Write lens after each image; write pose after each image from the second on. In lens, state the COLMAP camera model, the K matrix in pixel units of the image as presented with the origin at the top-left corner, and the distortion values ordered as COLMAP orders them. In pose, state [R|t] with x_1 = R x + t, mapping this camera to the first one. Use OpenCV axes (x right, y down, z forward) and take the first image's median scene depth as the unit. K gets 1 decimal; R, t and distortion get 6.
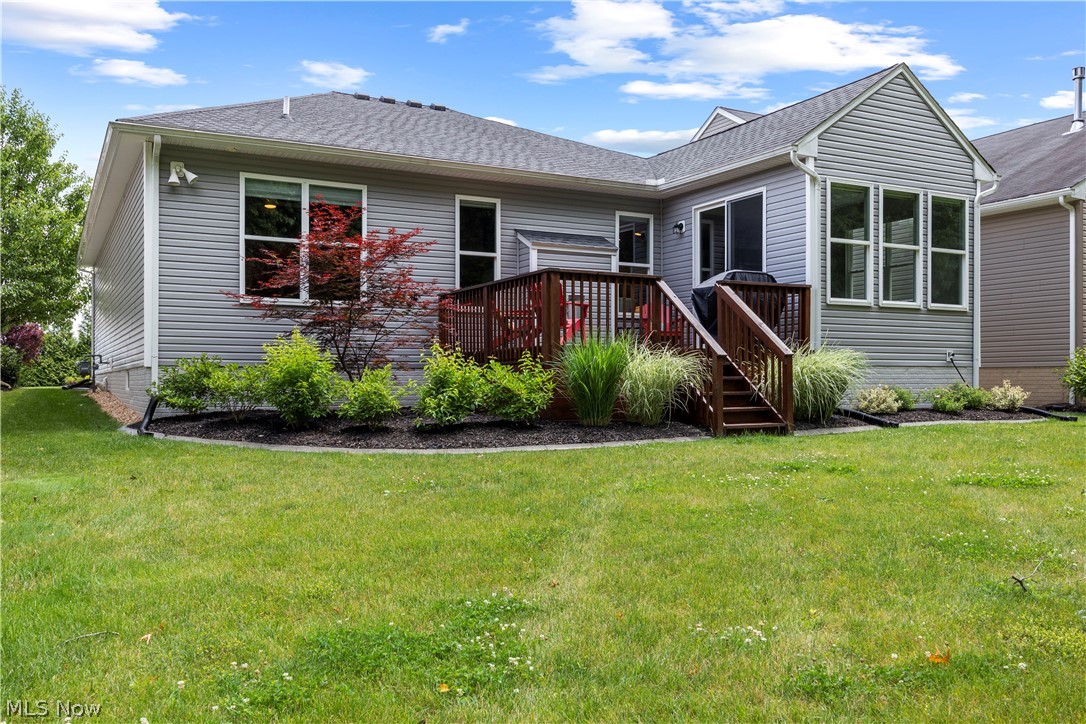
lens RADIAL K [[945.6, 0, 571.1], [0, 945.6, 395.1], [0, 0, 1]] dist [-0.001635, -0.000734]
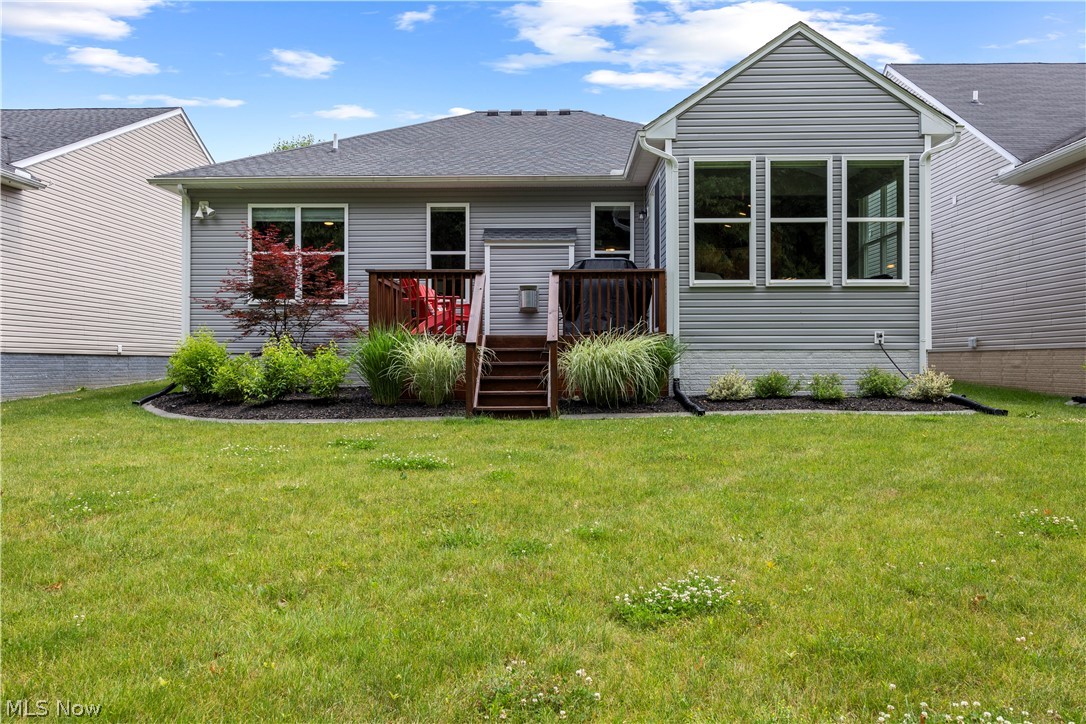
lens RADIAL K [[945.6, 0, 544.6], [0, 945.6, 359.5], [0, 0, 1]] dist [-0.001635, -0.000734]
pose [[0.862218, 0.000053, -0.506537, 0.601167], [-0.008053, 0.999875, -0.013603, -0.006577], [0.506473, 0.015808, 0.862111, 0.081669]]
